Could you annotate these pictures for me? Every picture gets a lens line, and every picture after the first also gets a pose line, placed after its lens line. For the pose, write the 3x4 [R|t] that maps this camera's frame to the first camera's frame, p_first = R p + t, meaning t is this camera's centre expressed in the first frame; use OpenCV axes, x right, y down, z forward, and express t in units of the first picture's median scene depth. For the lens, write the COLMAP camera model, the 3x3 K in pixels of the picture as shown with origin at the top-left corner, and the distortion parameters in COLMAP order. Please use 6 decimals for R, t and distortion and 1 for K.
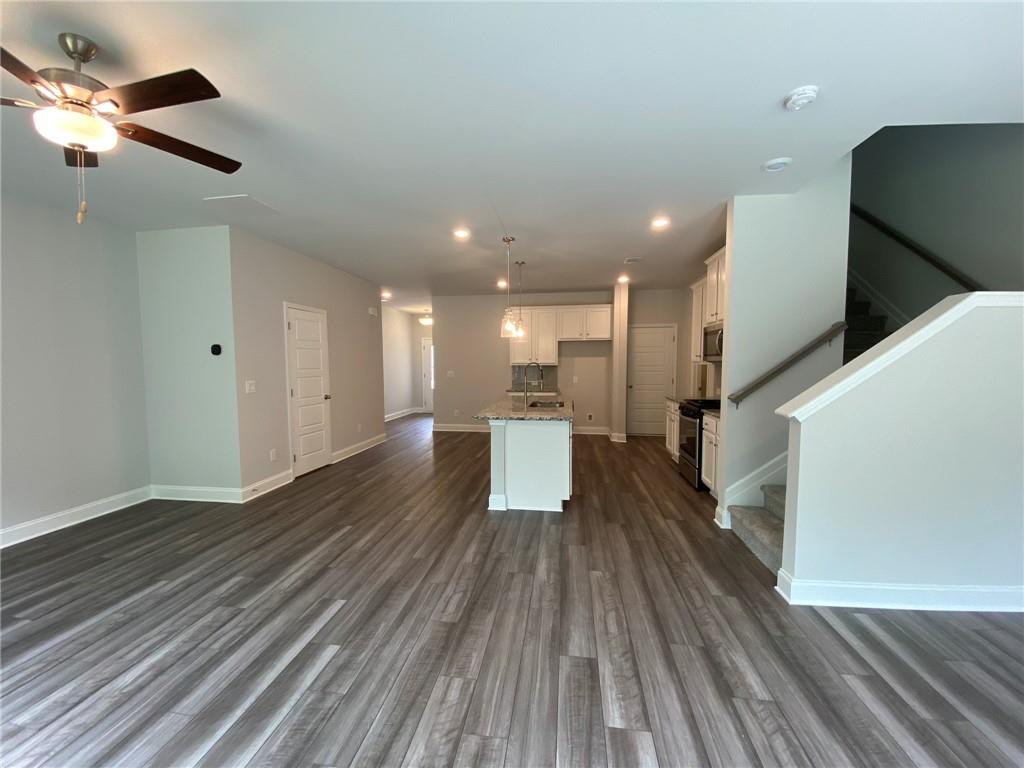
lens RADIAL K [[416.4, 0, 501.4], [0, 416.4, 379.3], [0, 0, 1]] dist [0.006925, -0.012829]
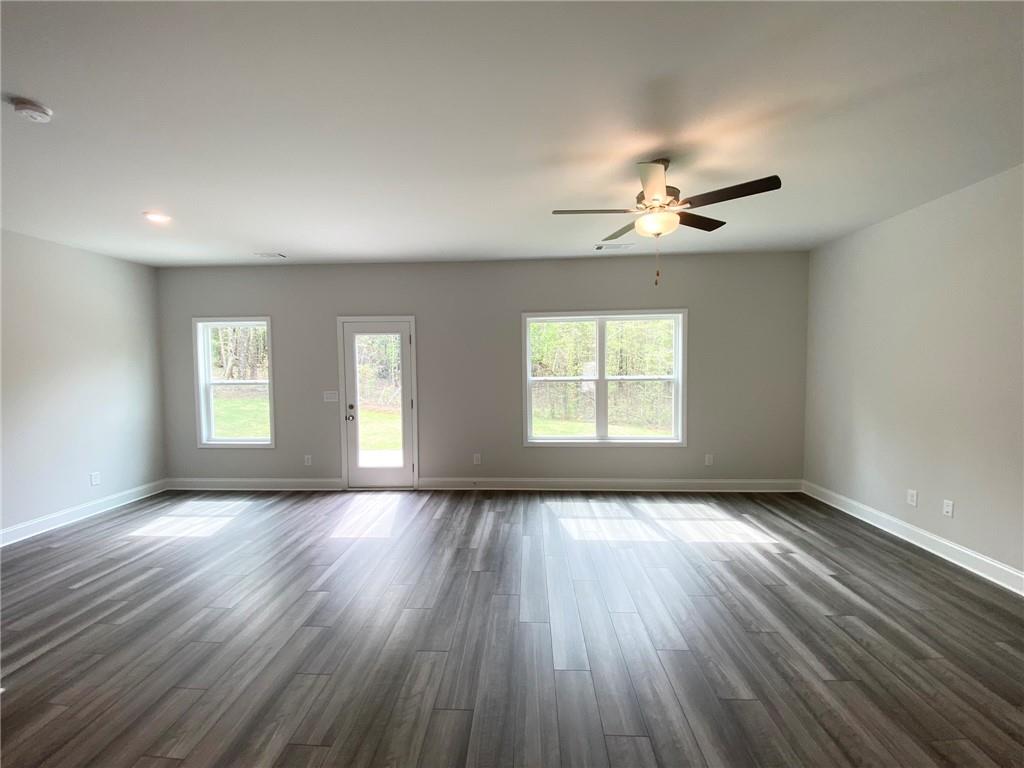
lens RADIAL K [[416.4, 0, 507.6], [0, 416.4, 384.6], [0, 0, 1]] dist [0.006925, -0.012829]
pose [[-0.994684, 0.019797, -0.101057, -0.226510], [0.010999, 0.996158, 0.086886, -0.113229], [0.102388, 0.085313, -0.991079, 1.936660]]
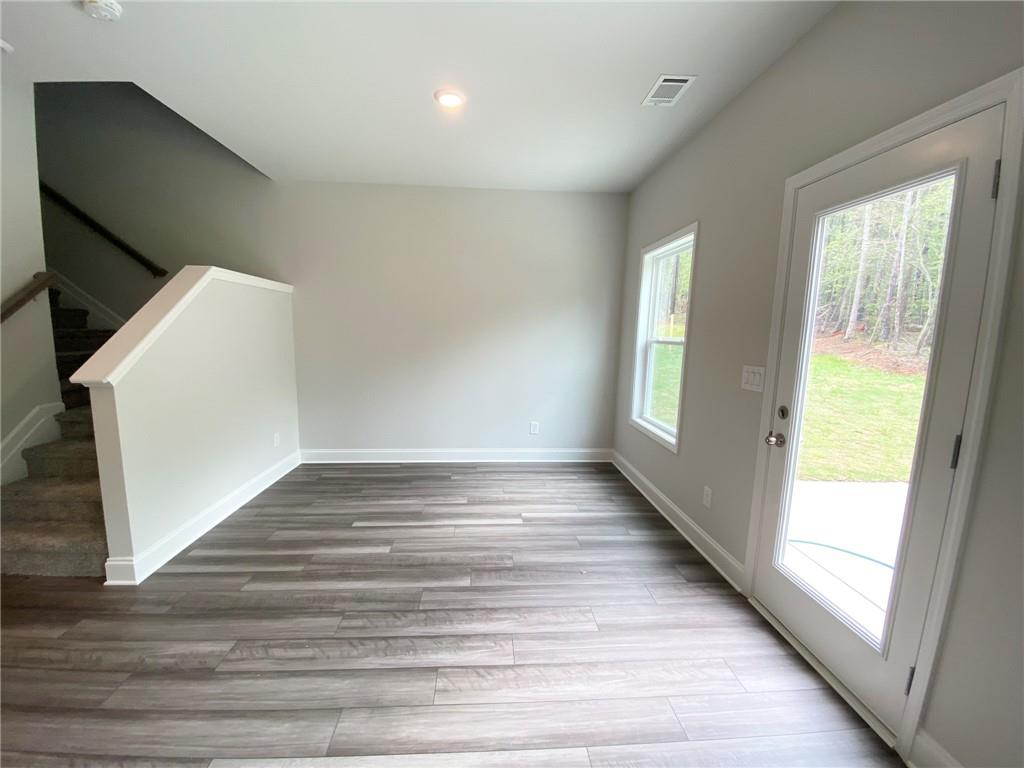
lens RADIAL K [[416.4, 0, 514.9], [0, 416.4, 385.9], [0, 0, 1]] dist [0.006925, -0.012829]
pose [[-0.210767, -0.134480, 0.968242, -0.335346], [0.027354, 0.989293, 0.143358, -0.004616], [-0.977154, 0.056701, -0.204832, 0.369167]]
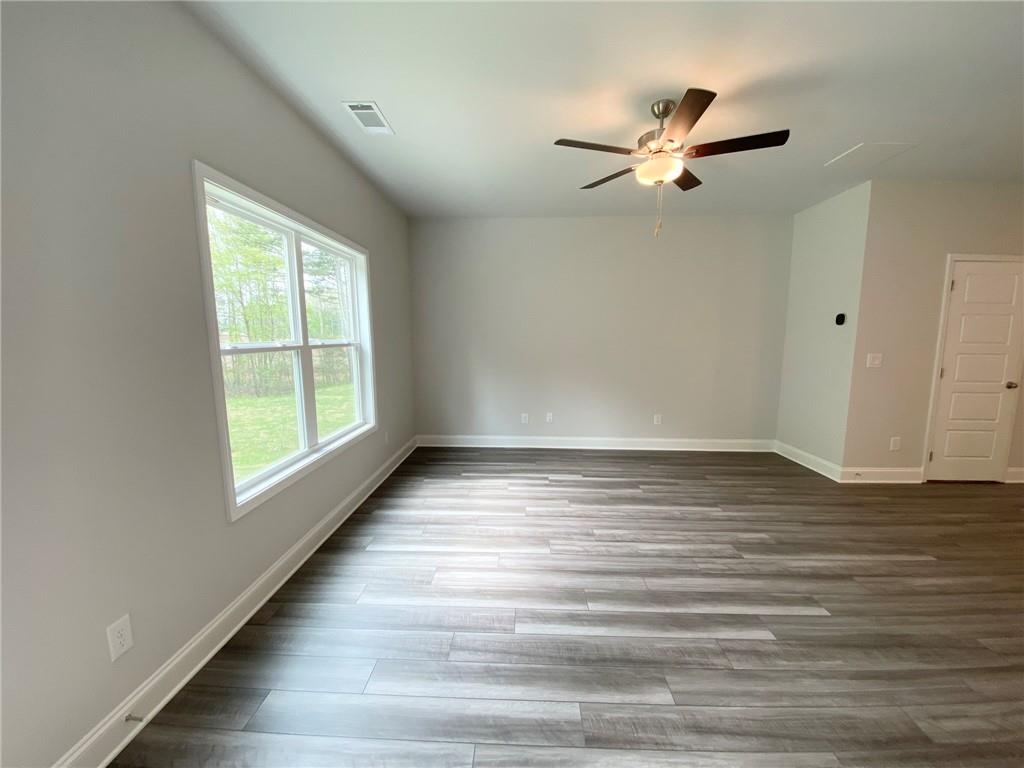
lens RADIAL K [[413.8, 0, 507.9], [0, 413.8, 378.2], [0, 0, 1]] dist [-0.012603, -0.003115]
pose [[0.109658, 0.112596, -0.987571, 0.350558], [-0.045278, 0.993098, 0.108198, -0.007286], [0.992938, 0.032851, 0.113999, 0.260602]]
